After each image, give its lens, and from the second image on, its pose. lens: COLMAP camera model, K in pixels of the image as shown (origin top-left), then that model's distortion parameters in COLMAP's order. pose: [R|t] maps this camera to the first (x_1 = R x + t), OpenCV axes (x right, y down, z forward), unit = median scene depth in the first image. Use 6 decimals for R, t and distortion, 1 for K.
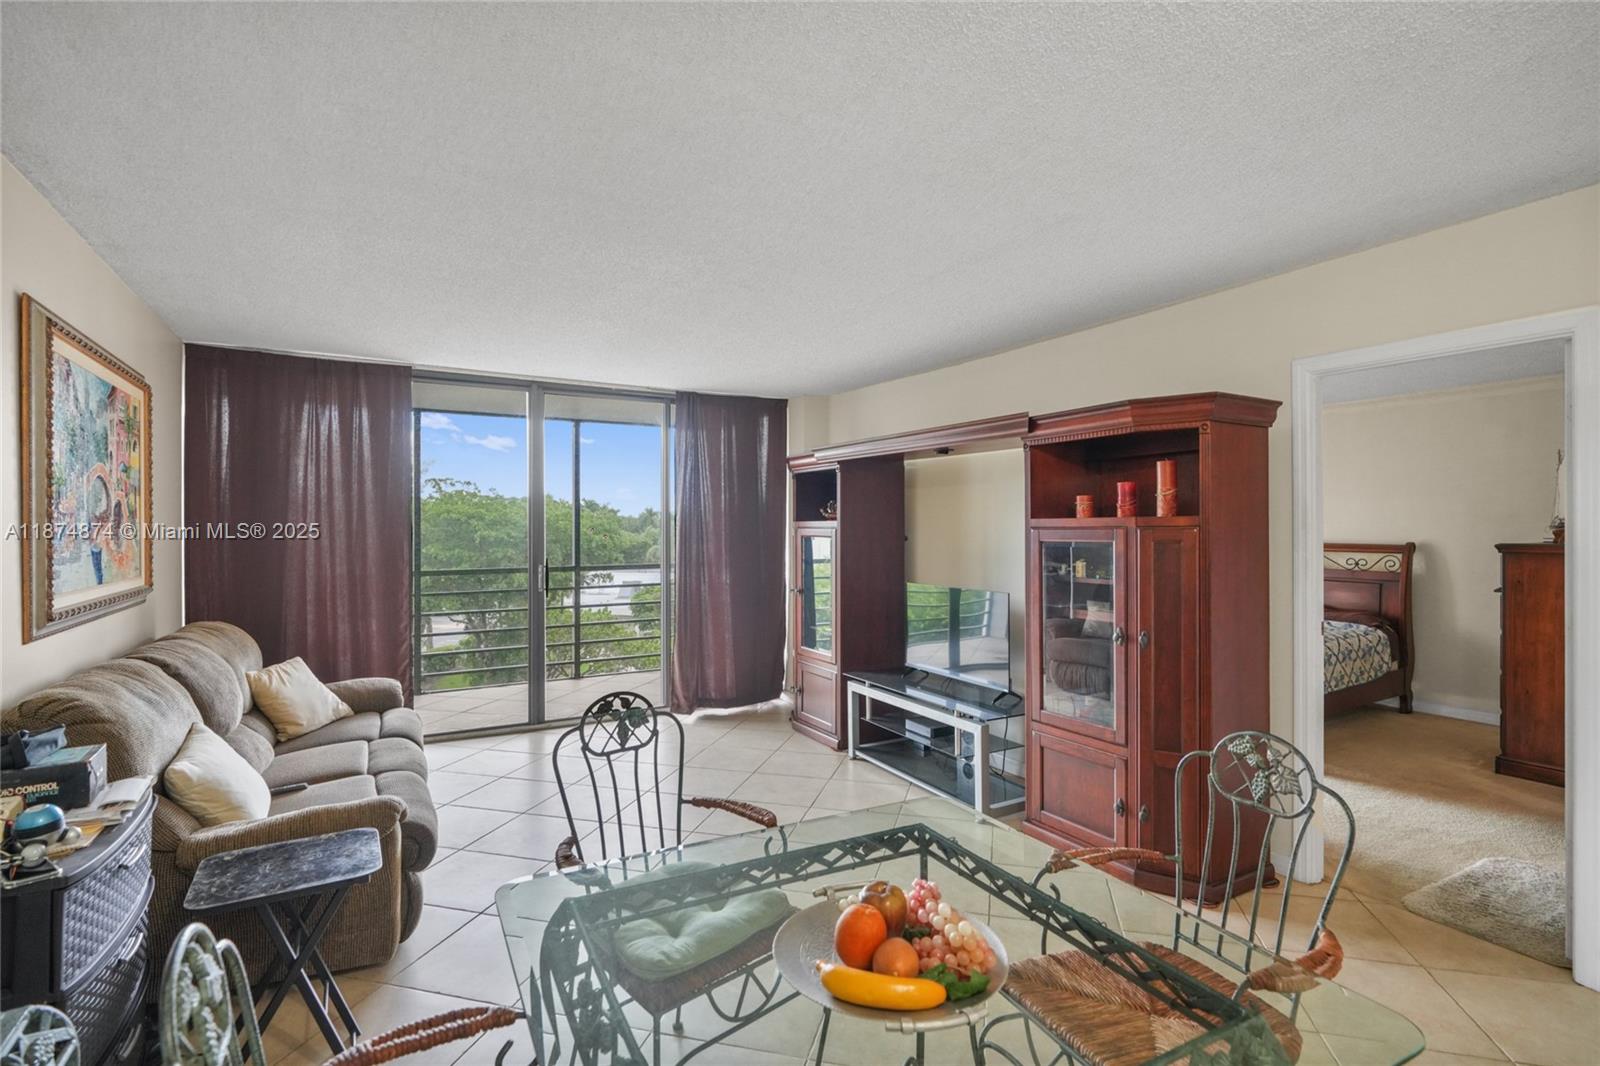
lens RADIAL K [[747.1, 0, 791.1], [0, 747.1, 522.4], [0, 0, 1]] dist [0.000316, 0.003078]
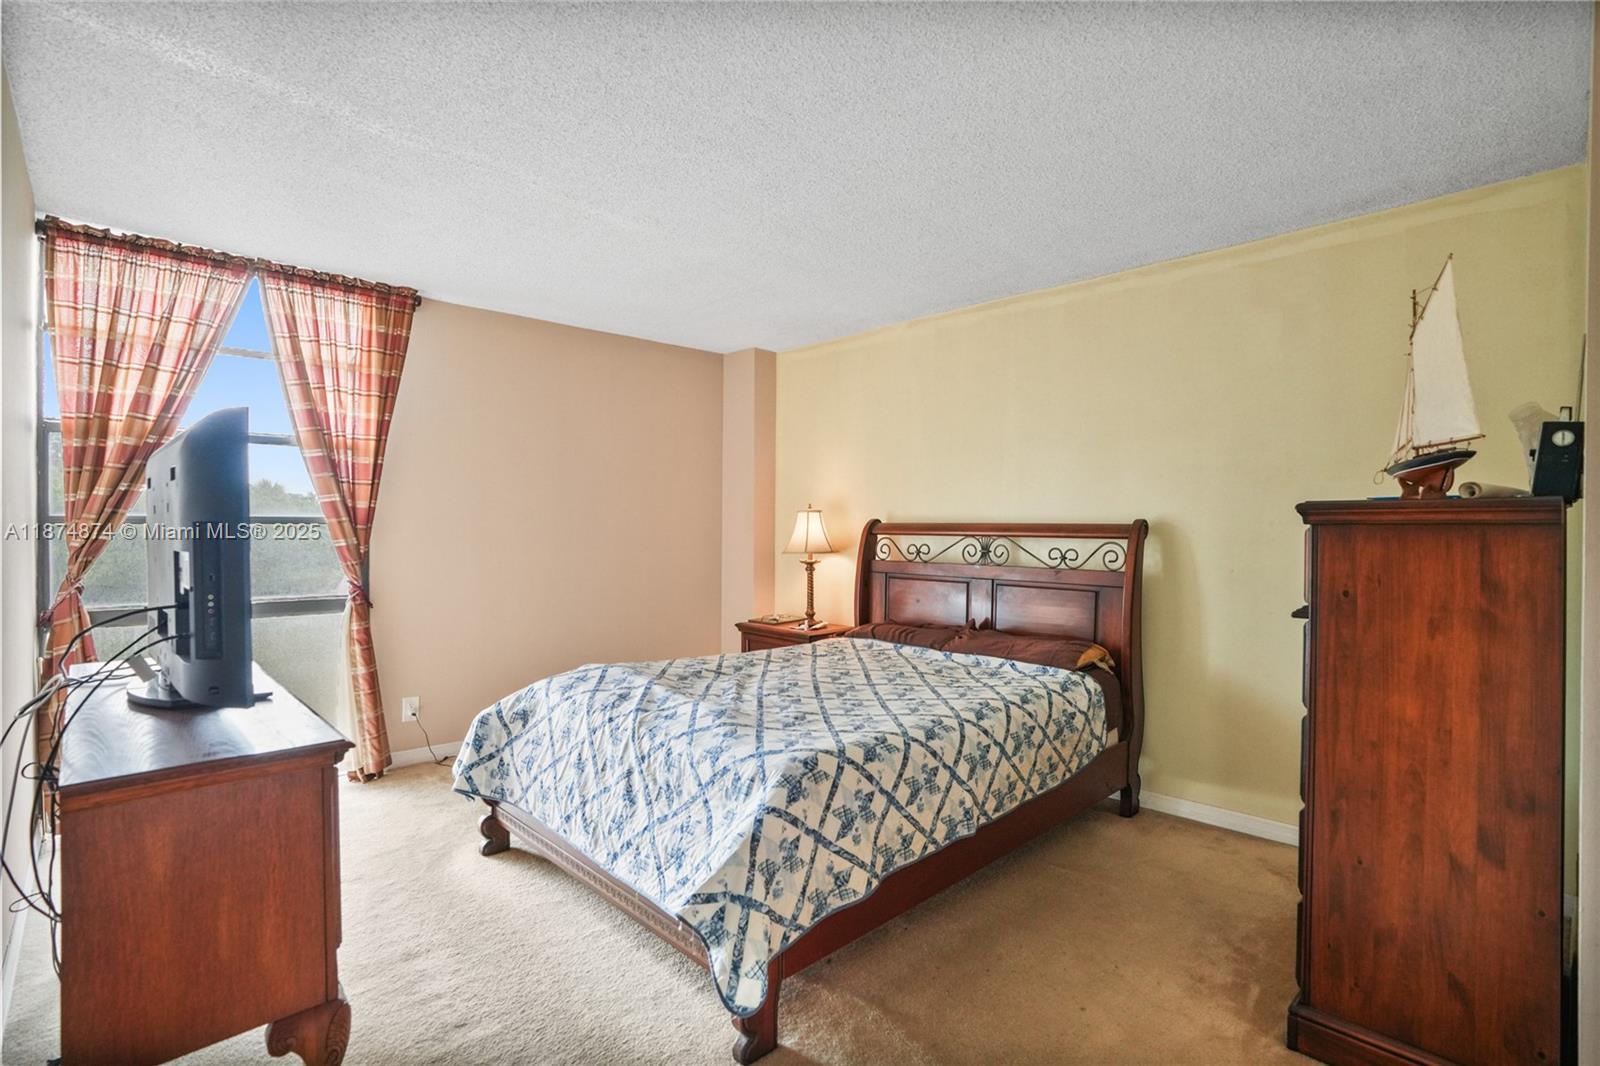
lens RADIAL K [[747.1, 0, 799.4], [0, 747.1, 537.3], [0, 0, 1]] dist [0.000316, 0.003078]
pose [[0.971368, -0.000599, 0.237579, 0.450934], [-0.003051, 0.999883, 0.014996, 0.033606], [-0.237560, -0.015291, 0.971253, 0.520480]]
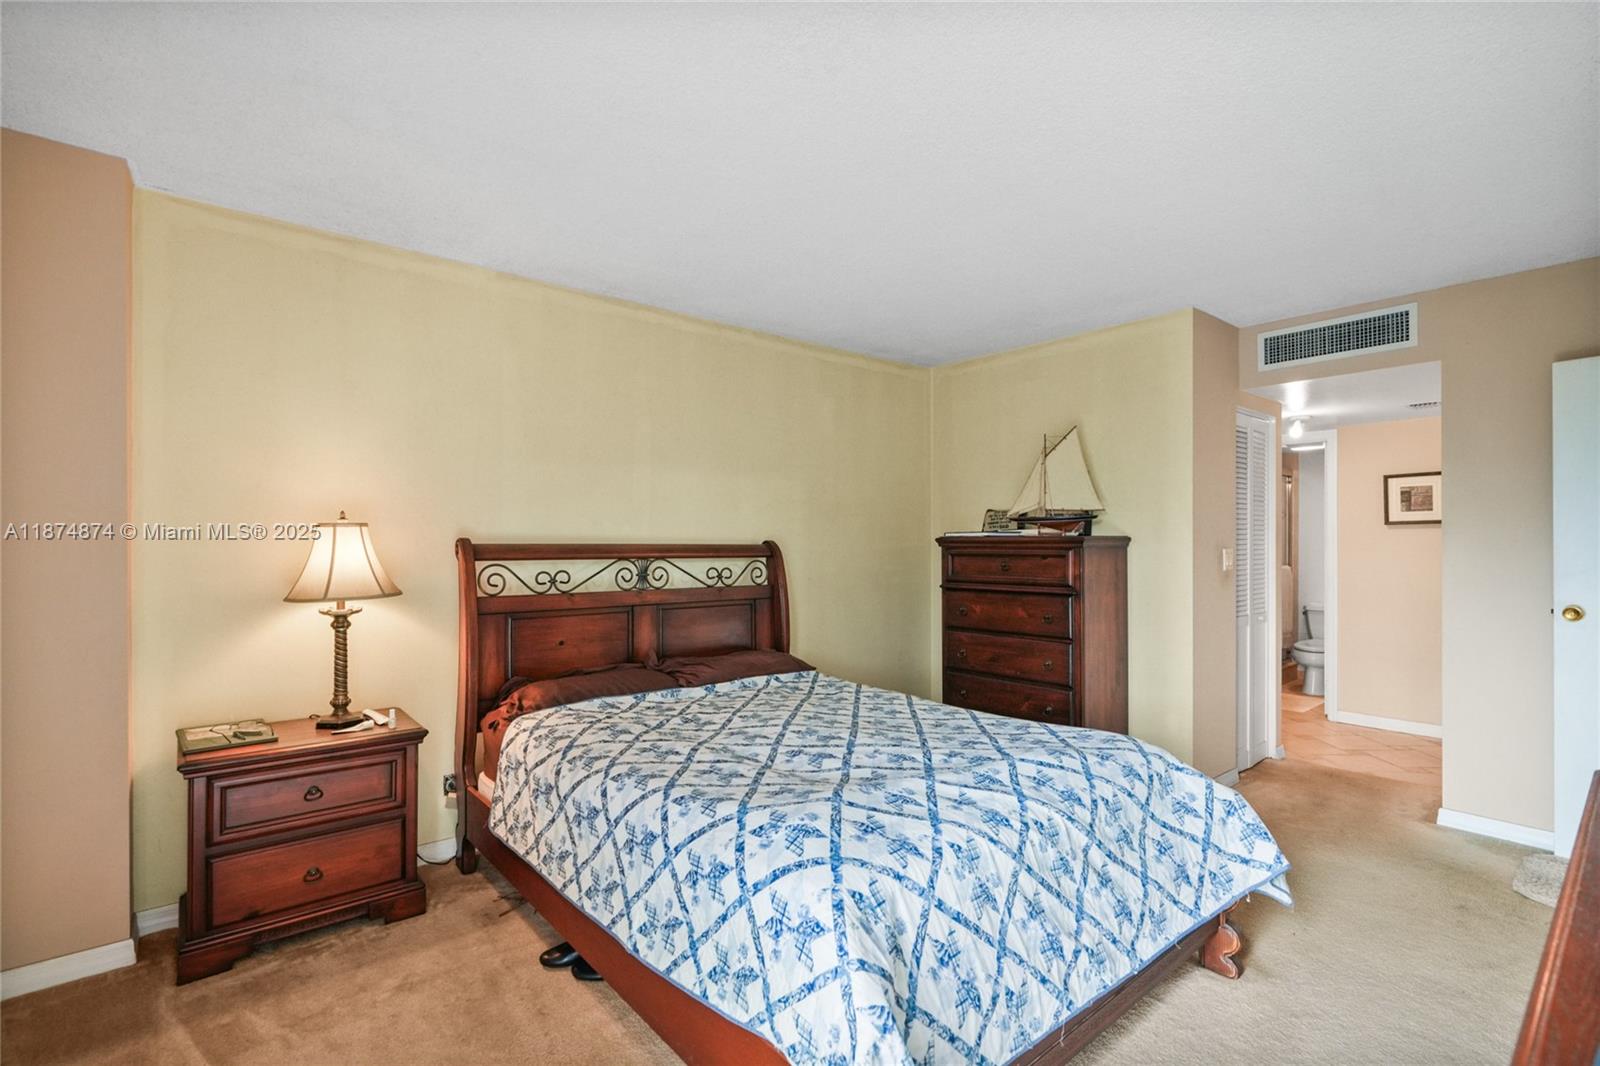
lens RADIAL K [[730.9, 0, 802.9], [0, 730.9, 542.5], [0, 0, 1]] dist [0.010588, -0.003649]
pose [[-0.173789, 0.001111, 0.984782, 0.155454], [0.002703, 0.999996, -0.000651, 0.029803], [-0.984779, 0.002549, -0.173792, 1.128485]]
